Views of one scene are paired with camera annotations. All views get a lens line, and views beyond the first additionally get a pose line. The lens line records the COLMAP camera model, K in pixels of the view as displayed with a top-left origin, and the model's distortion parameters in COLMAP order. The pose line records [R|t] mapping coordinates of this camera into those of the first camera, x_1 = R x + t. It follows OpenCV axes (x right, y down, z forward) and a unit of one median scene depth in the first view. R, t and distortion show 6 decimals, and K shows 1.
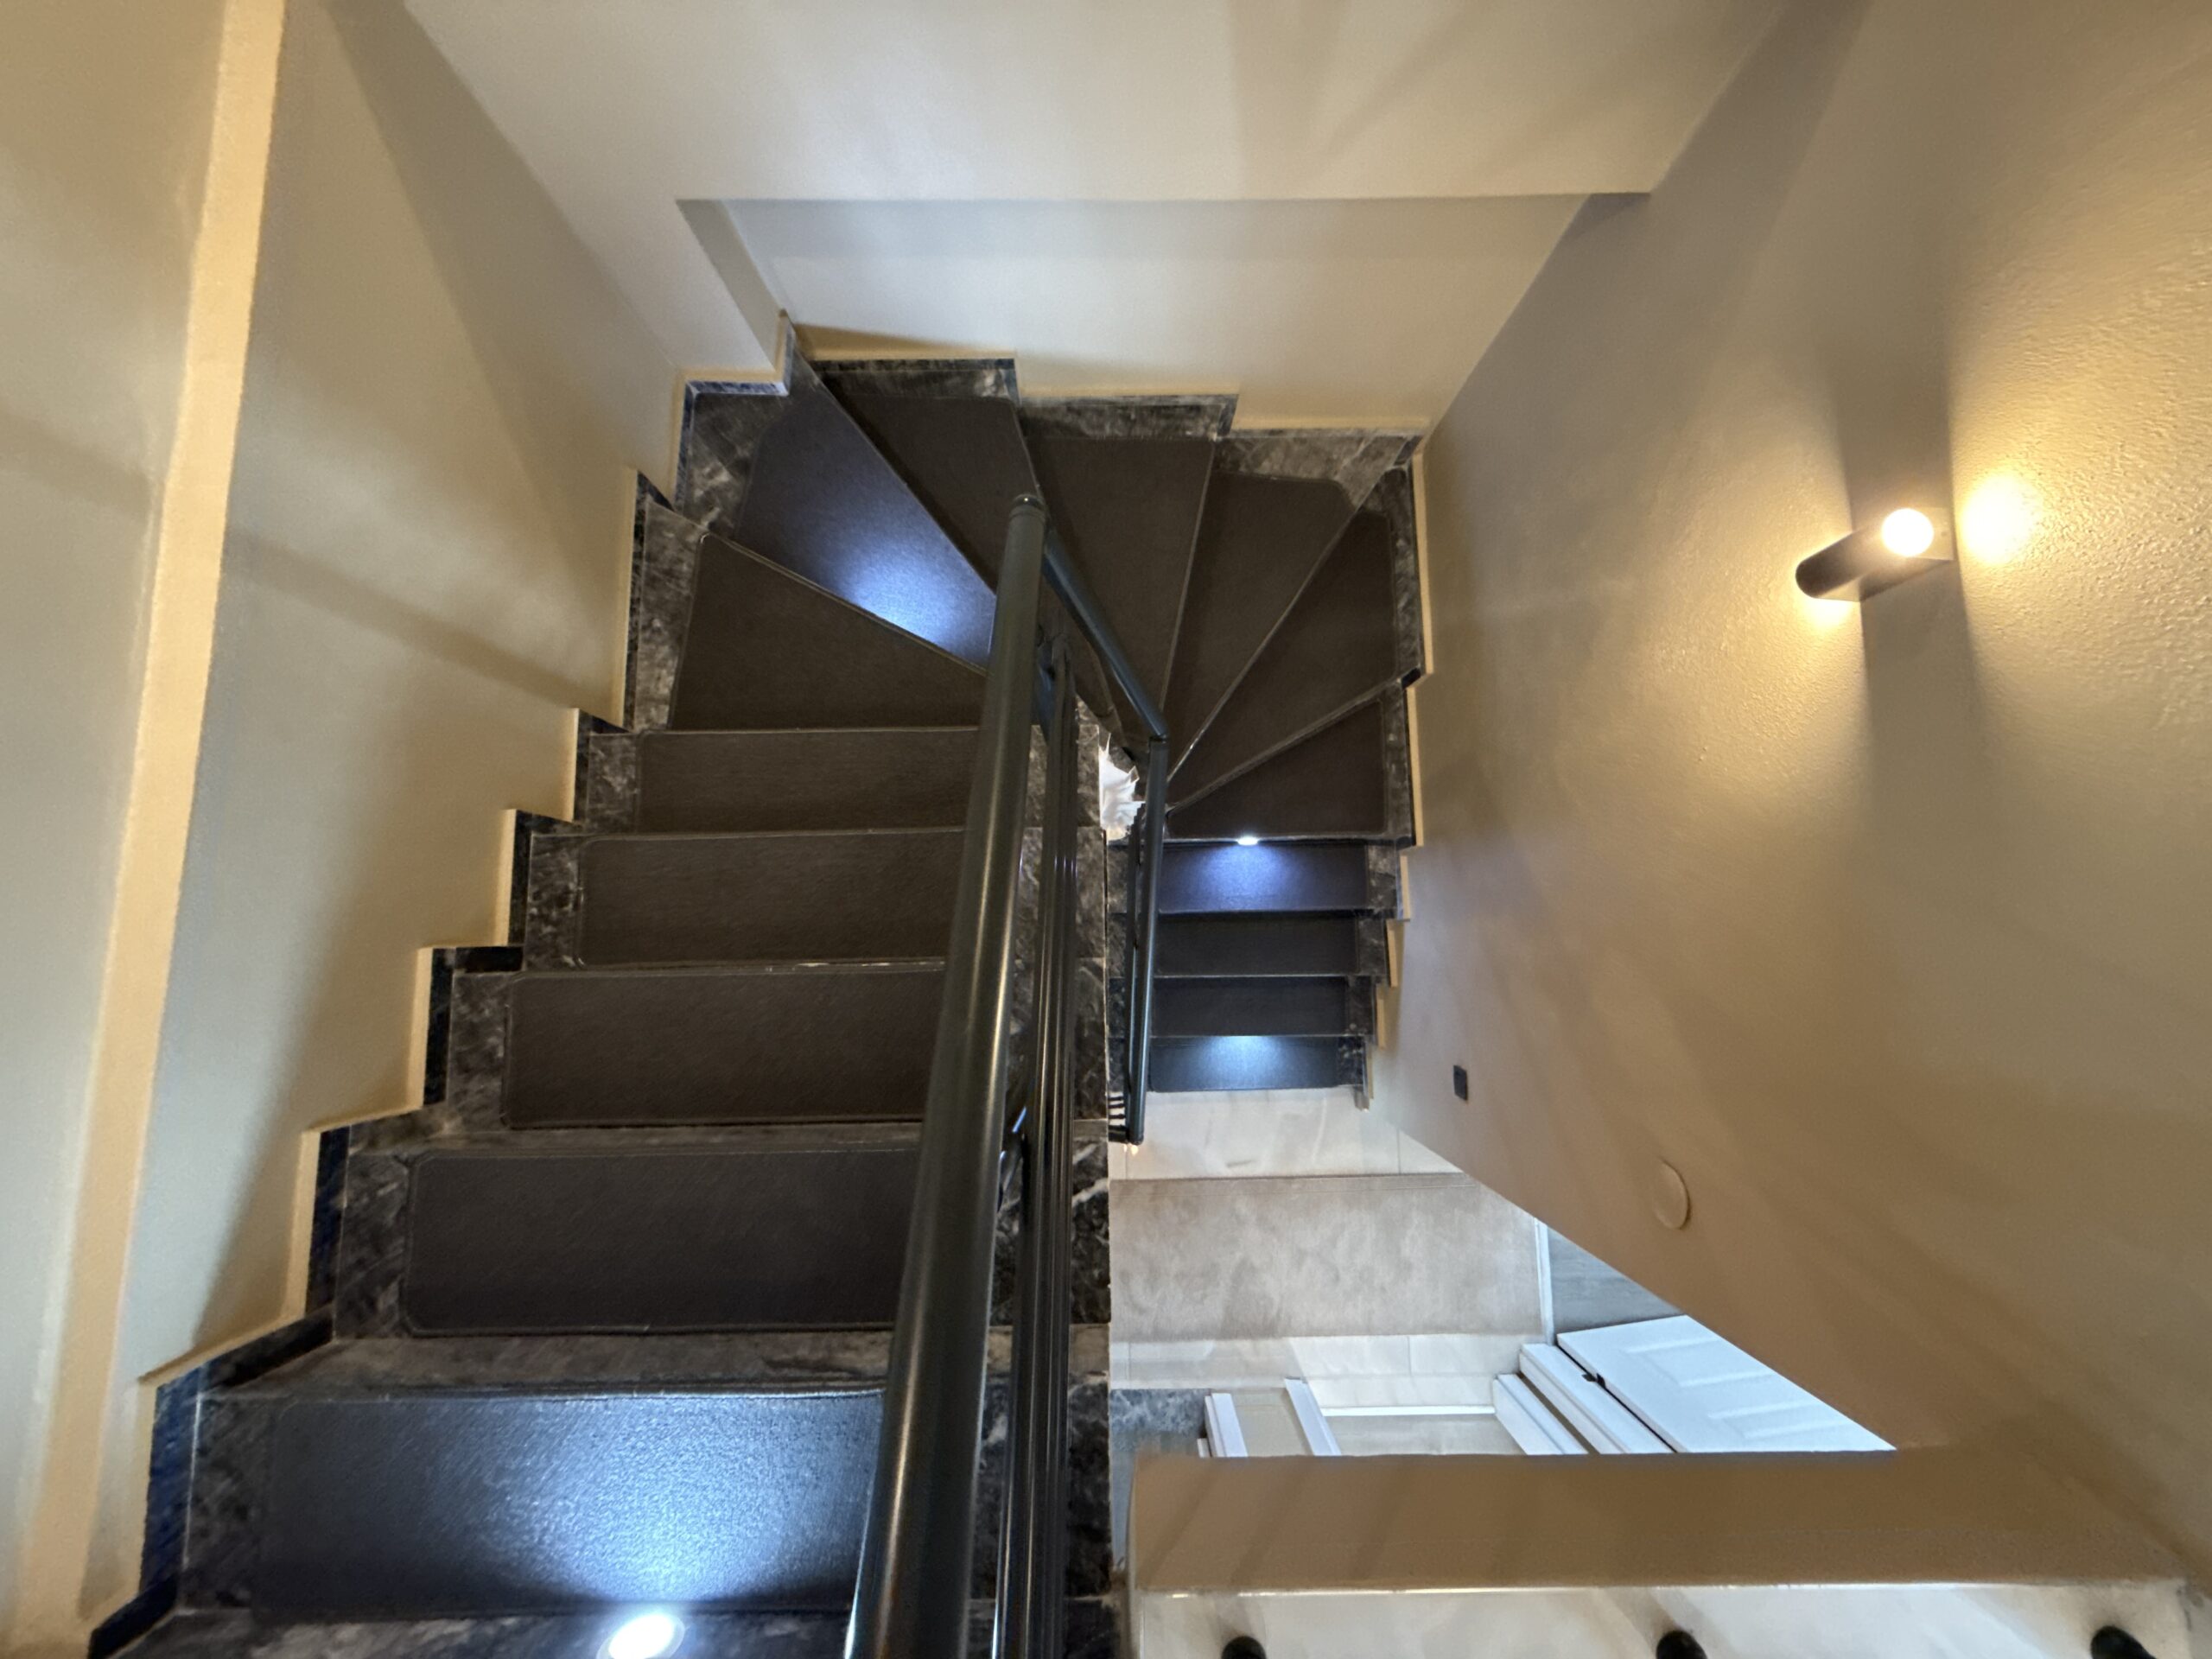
lens RADIAL K [[884.8, 0, 1100.1], [0, 884.8, 830.1], [0, 0, 1]] dist [-0.000213, 0.000021]
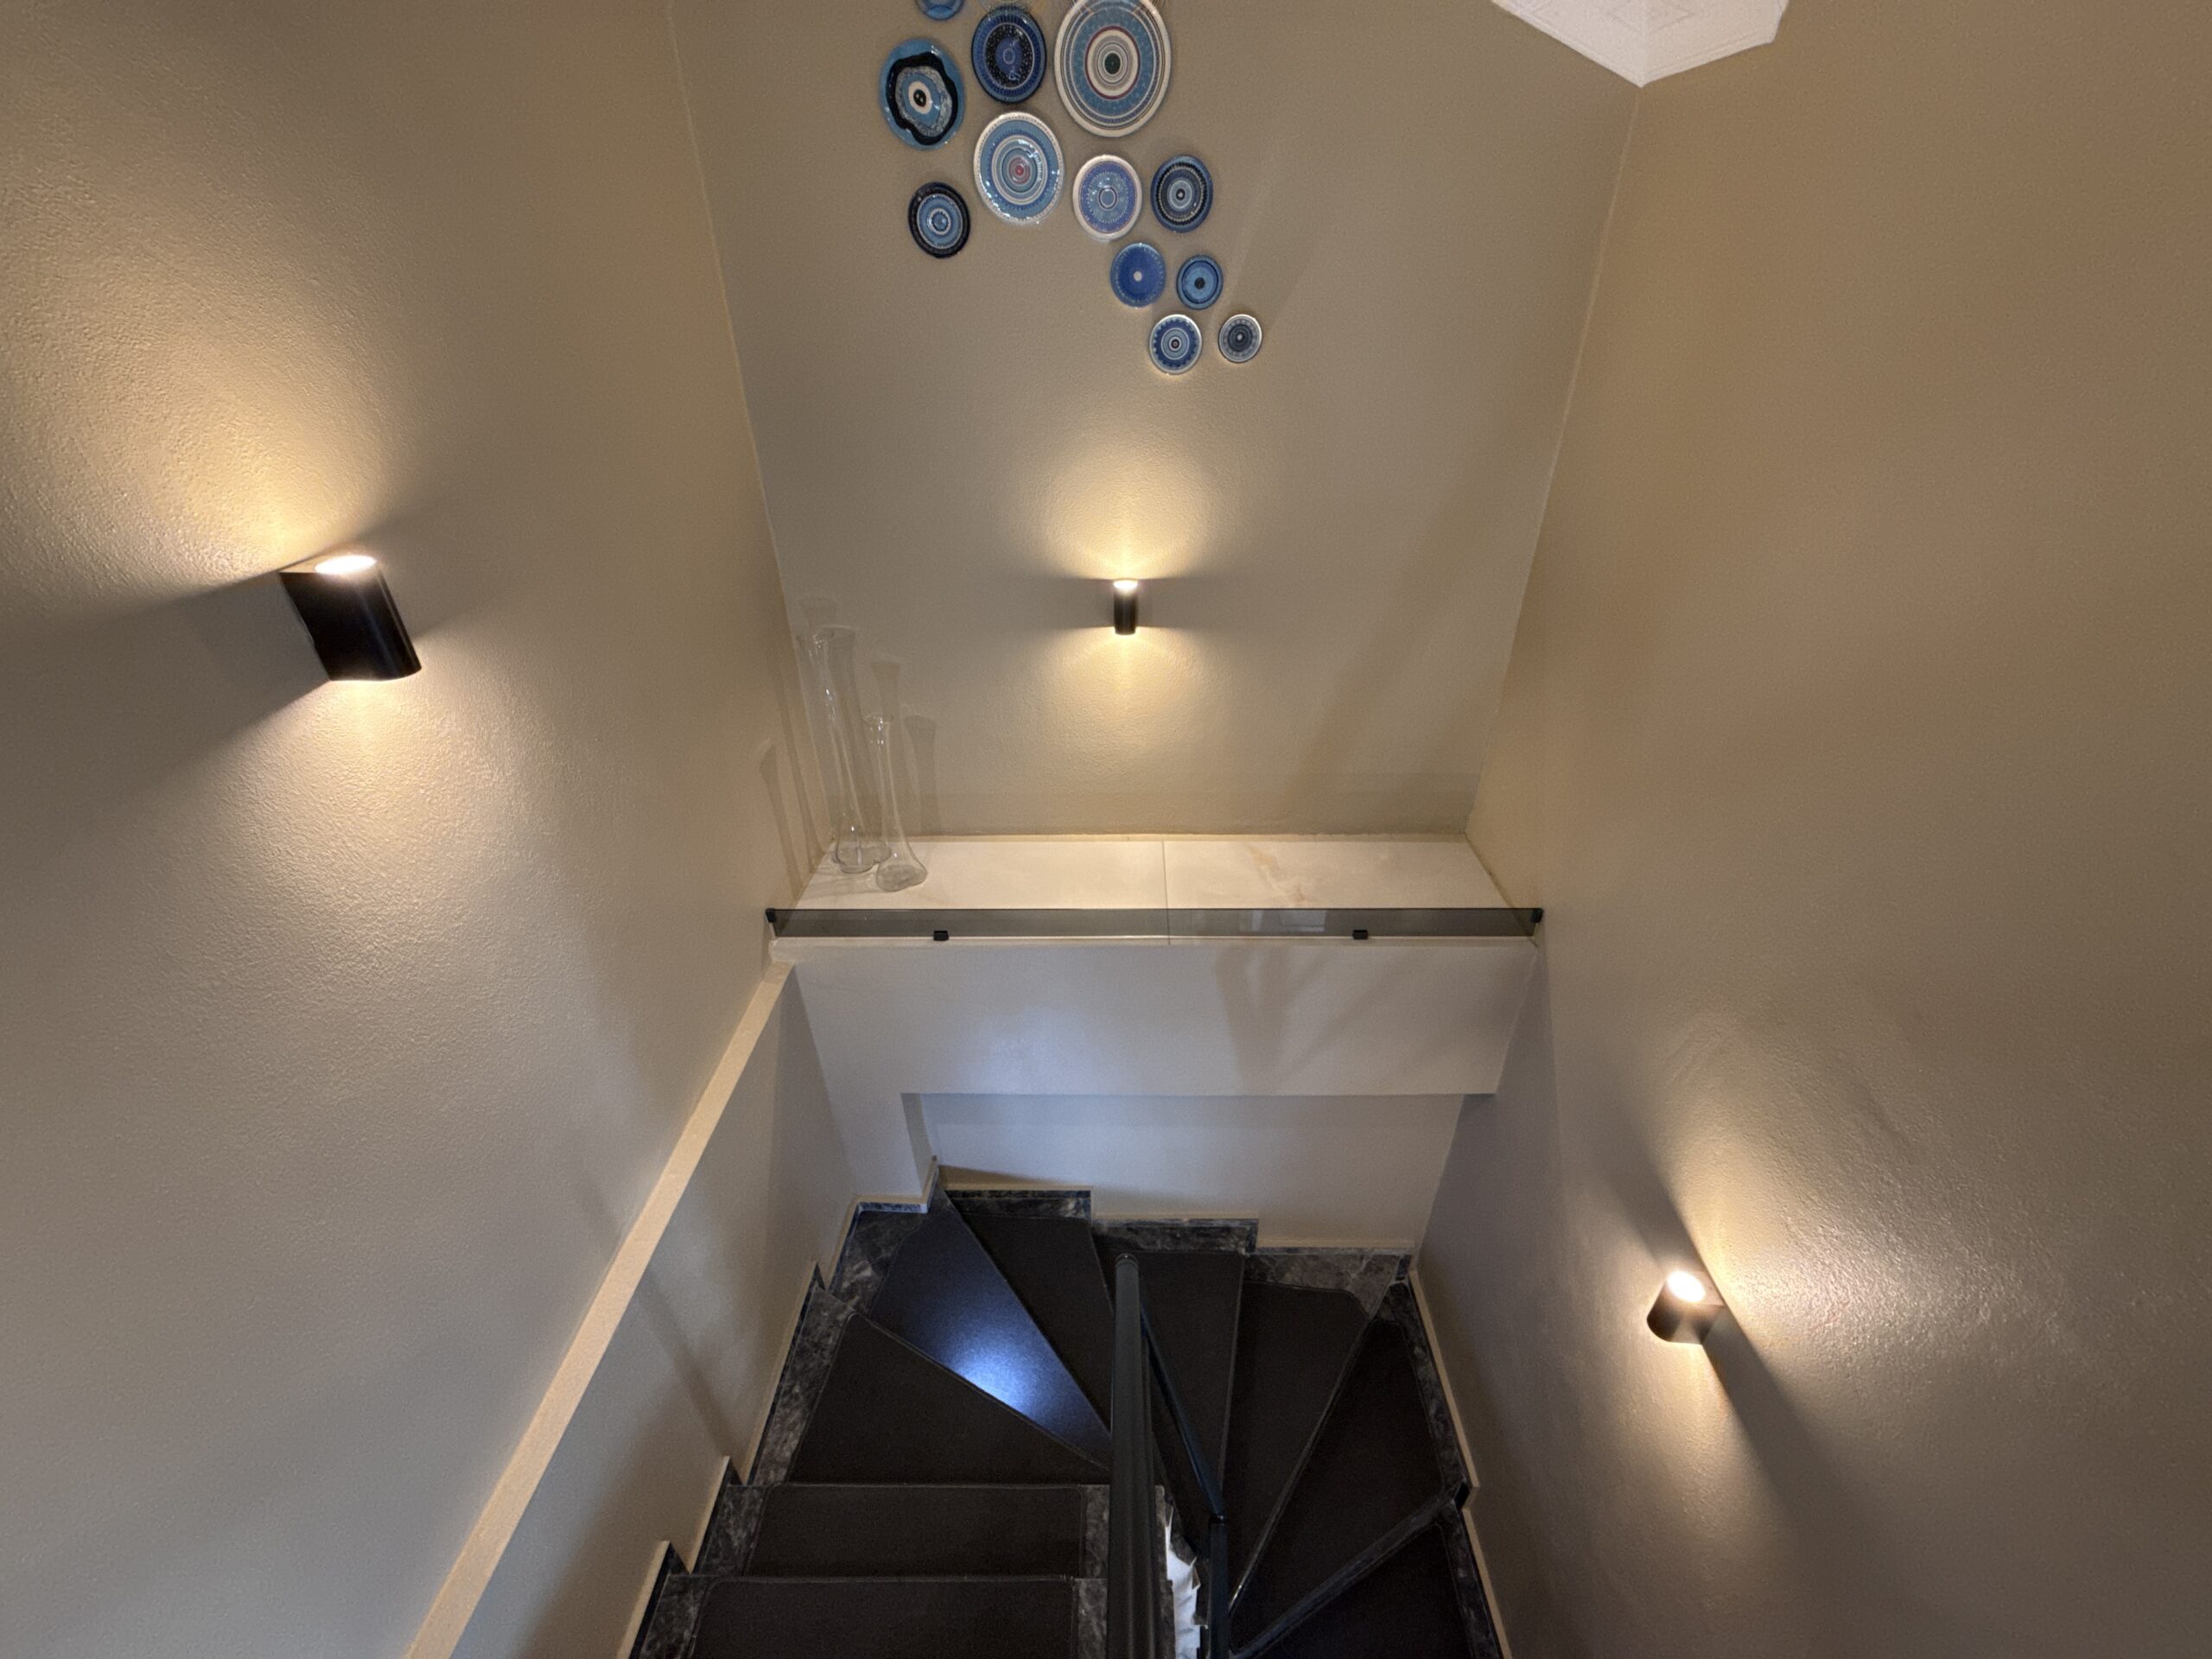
lens RADIAL K [[884.8, 0, 1111.4], [0, 884.8, 830.8], [0, 0, 1]] dist [-0.000213, 0.000021]
pose [[0.999697, -0.000196, -0.024619, -0.032670], [-0.019068, 0.626348, -0.779310, 0.196590], [0.015573, 0.779543, 0.626155, -0.309796]]
